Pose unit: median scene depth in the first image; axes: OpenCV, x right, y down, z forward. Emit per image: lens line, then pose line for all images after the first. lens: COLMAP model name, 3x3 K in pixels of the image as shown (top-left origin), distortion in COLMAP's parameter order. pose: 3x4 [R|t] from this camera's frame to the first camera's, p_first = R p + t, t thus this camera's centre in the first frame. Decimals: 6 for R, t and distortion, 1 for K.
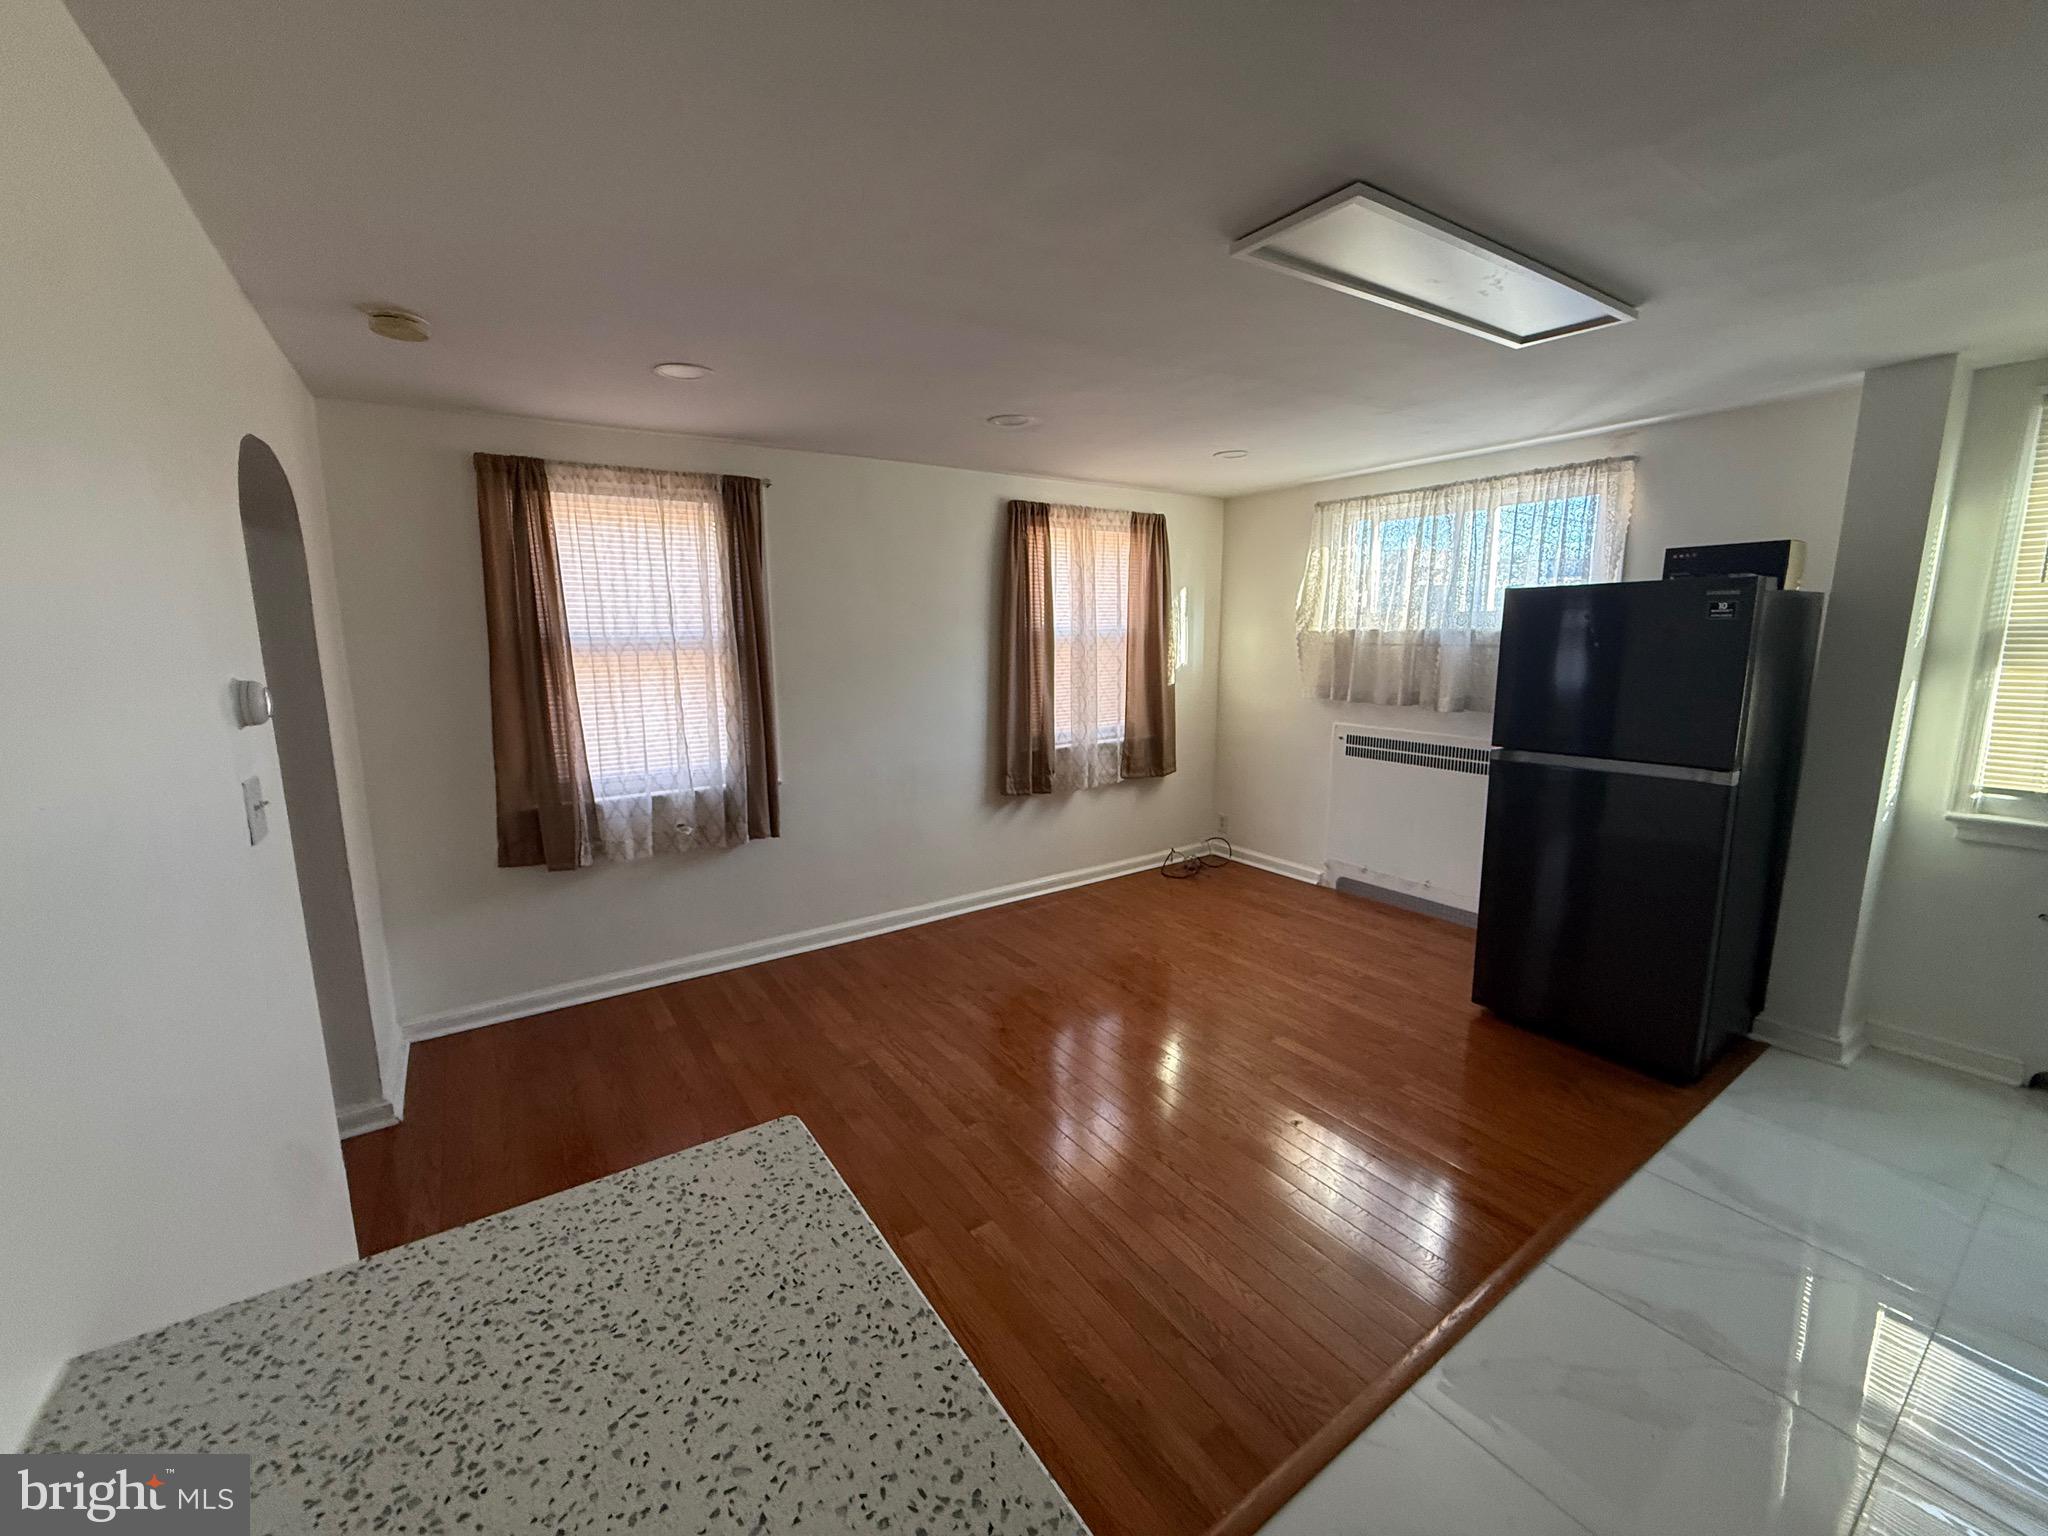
lens RADIAL K [[817.3, 0, 1013.9], [0, 817.3, 764.9], [0, 0, 1]] dist [-0.002928, 0.002491]
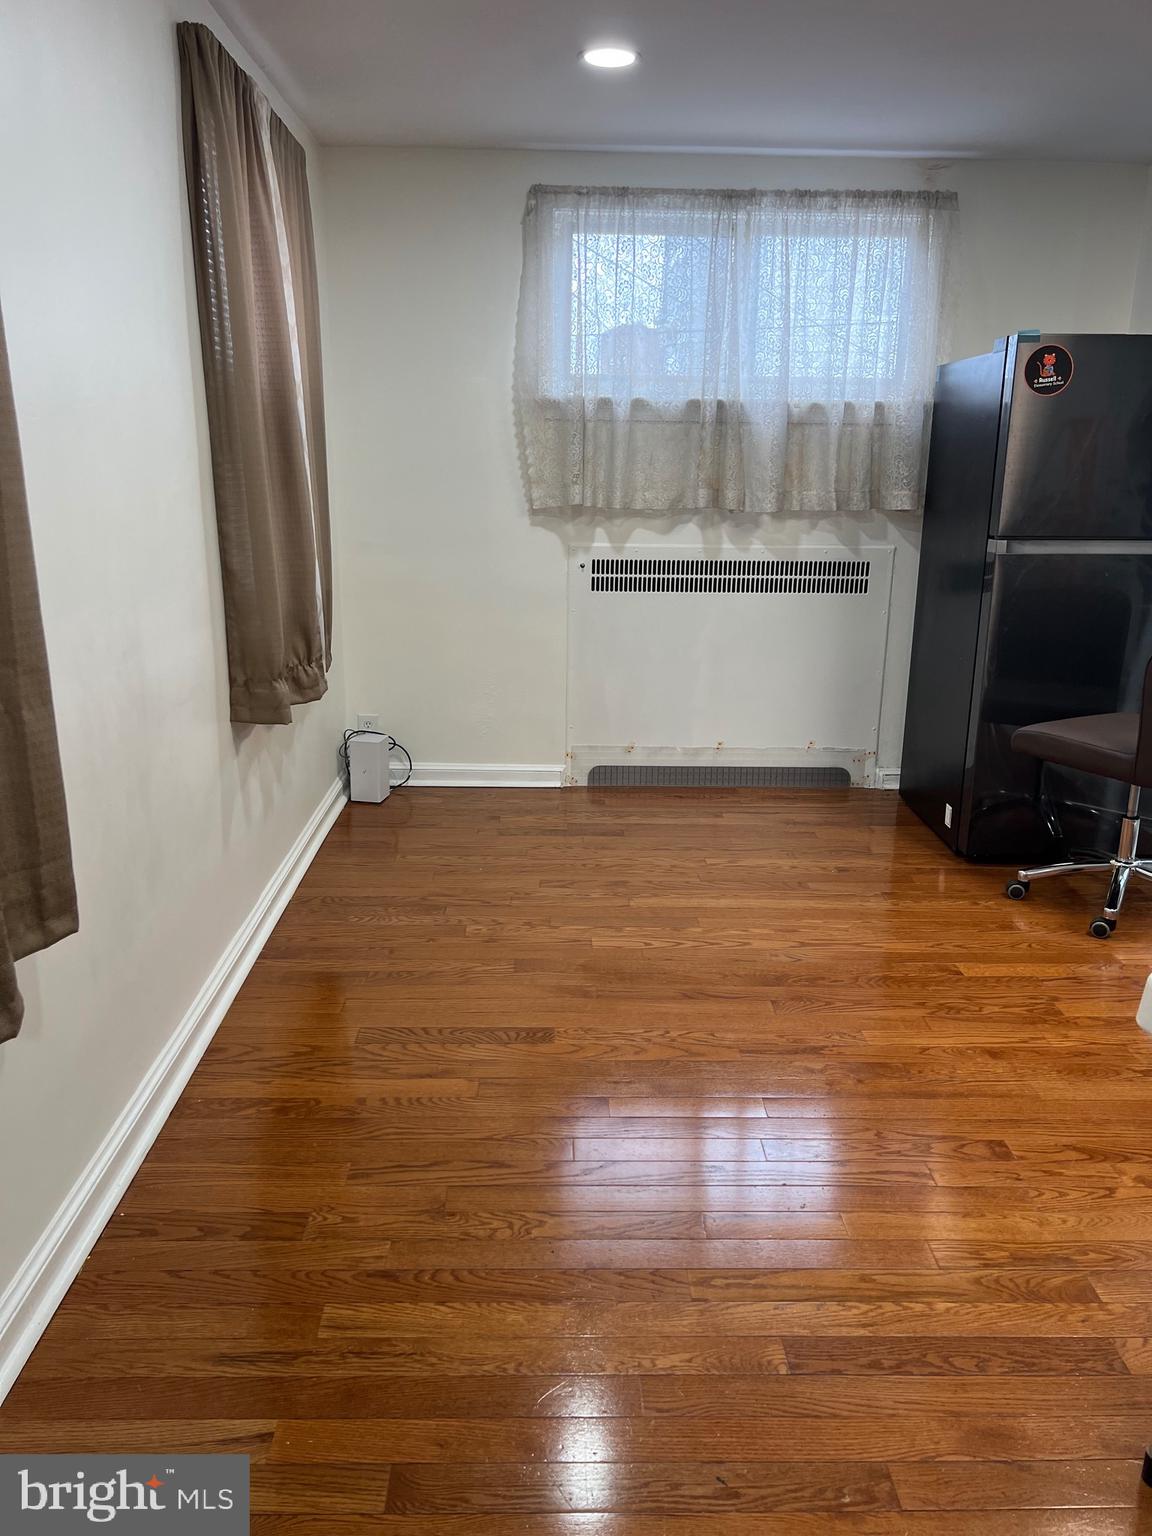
lens RADIAL K [[1154.4, 0, 571.3], [0, 1154.4, 764.2], [0, 0, 1]] dist [0.058568, -0.066457]
pose [[0.544807, -0.199084, 0.814587, -0.476205], [0.120775, 0.979910, 0.158713, -0.027818], [-0.829819, 0.011913, 0.557906, 0.534507]]
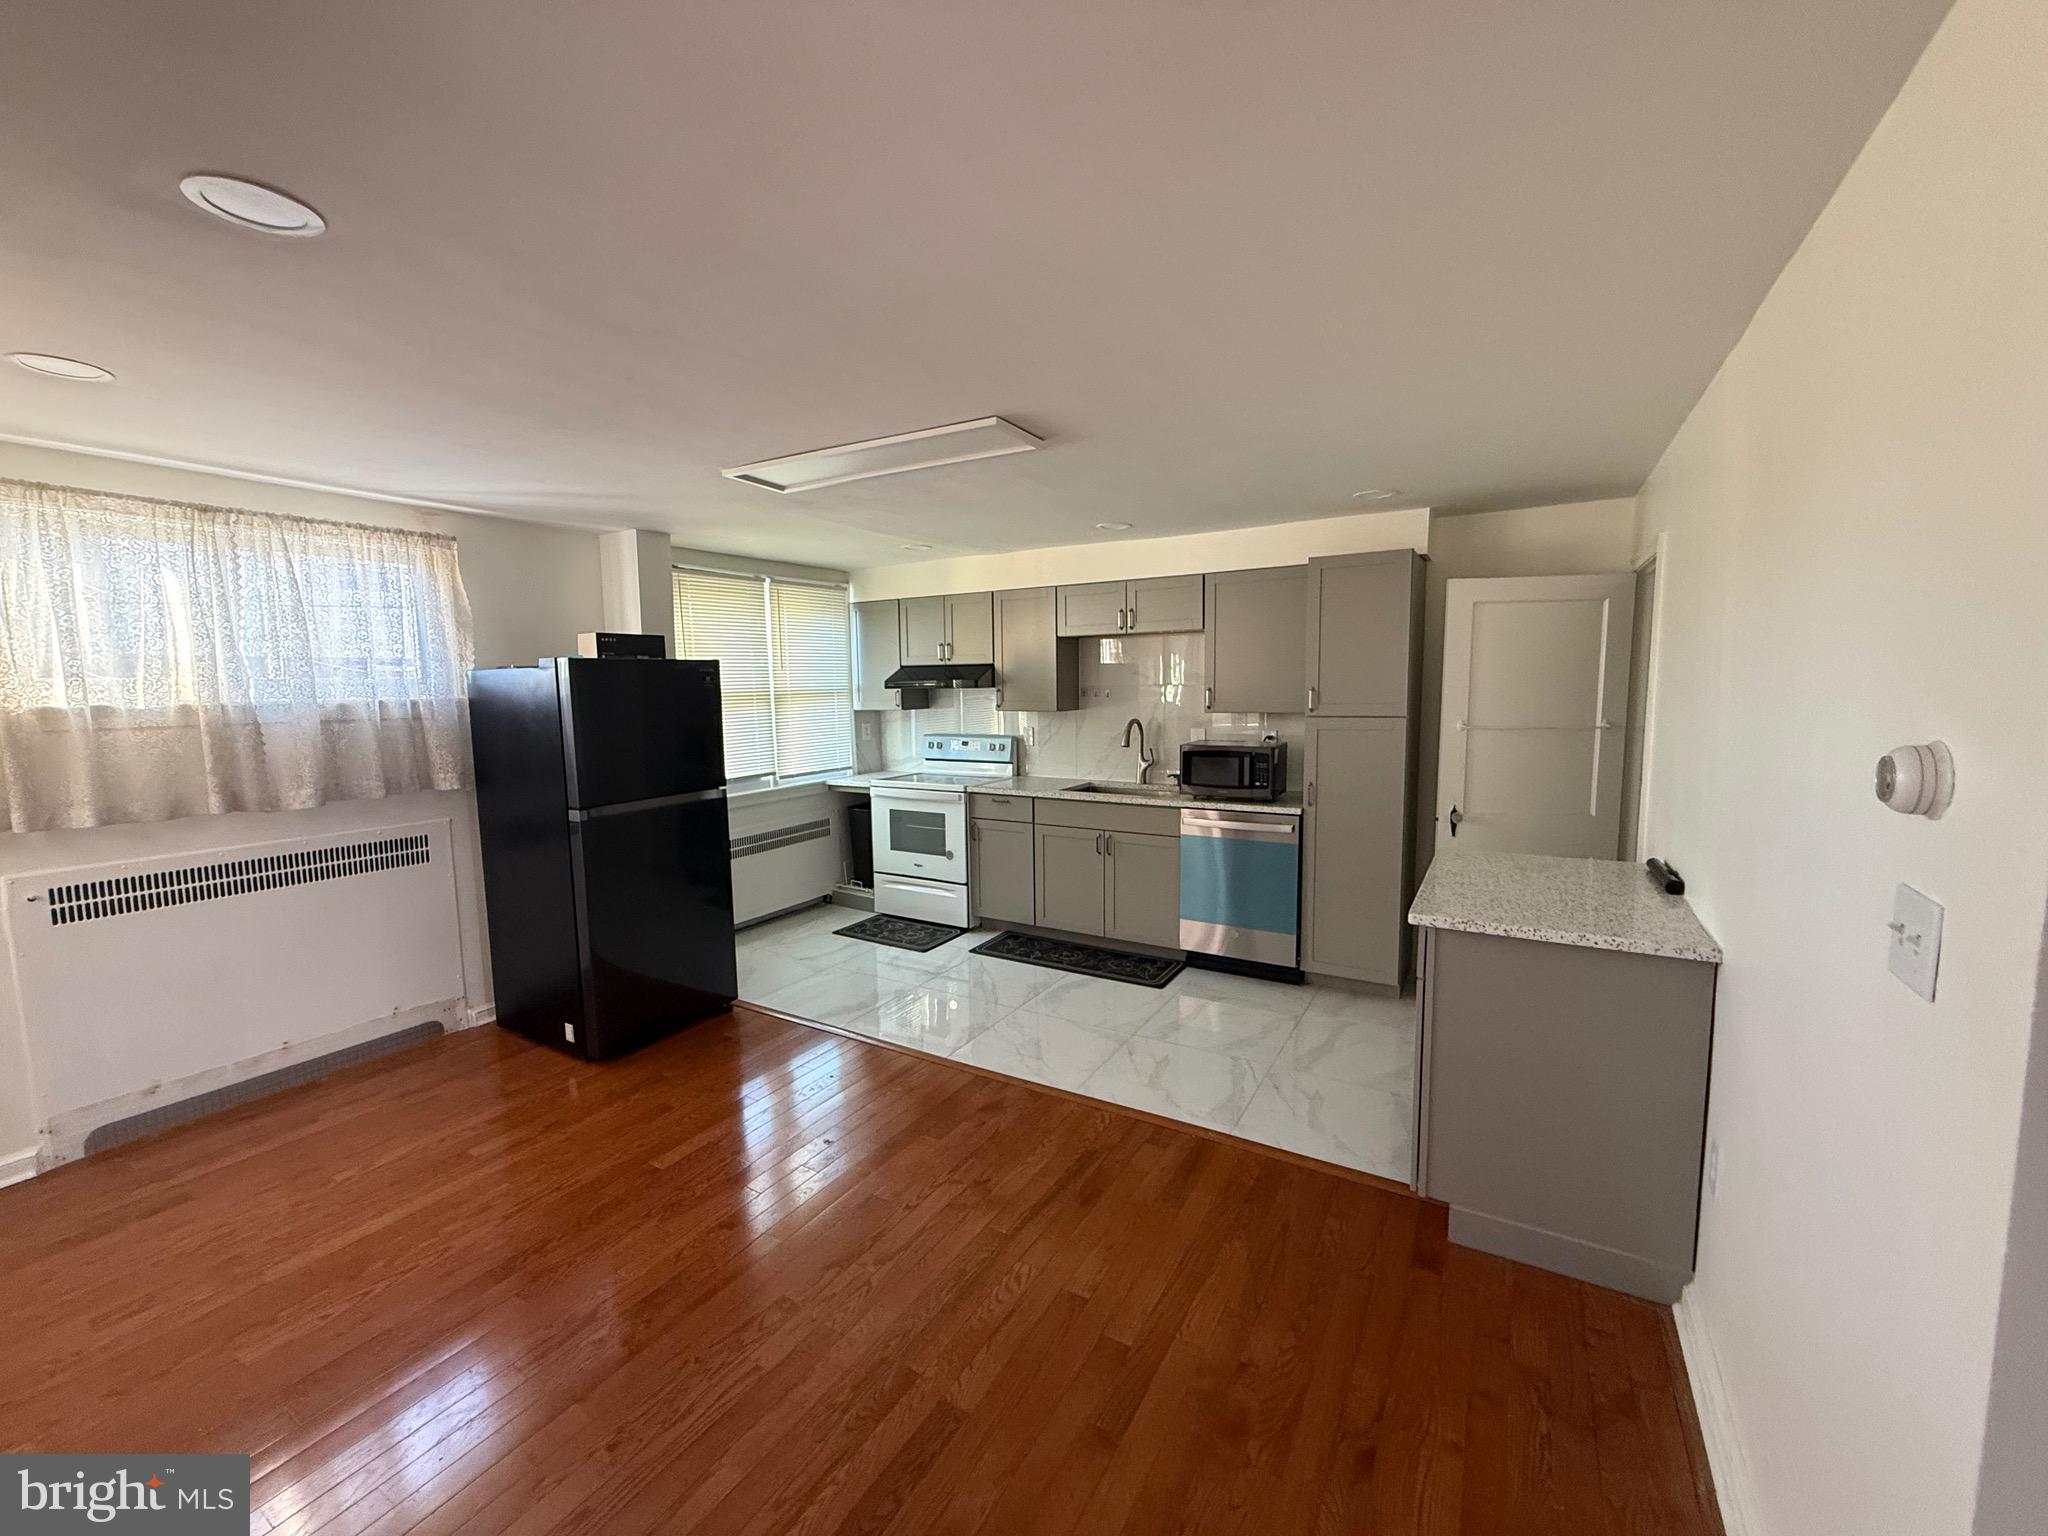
lens RADIAL K [[817.3, 0, 1015.3], [0, 817.3, 769.1], [0, 0, 1]] dist [-0.002928, 0.002491]
pose [[-0.413049, -0.076348, 0.907503, -0.431545], [0.171656, 0.972092, 0.159910, -0.105959], [-0.894385, 0.221829, -0.388416, 0.672601]]
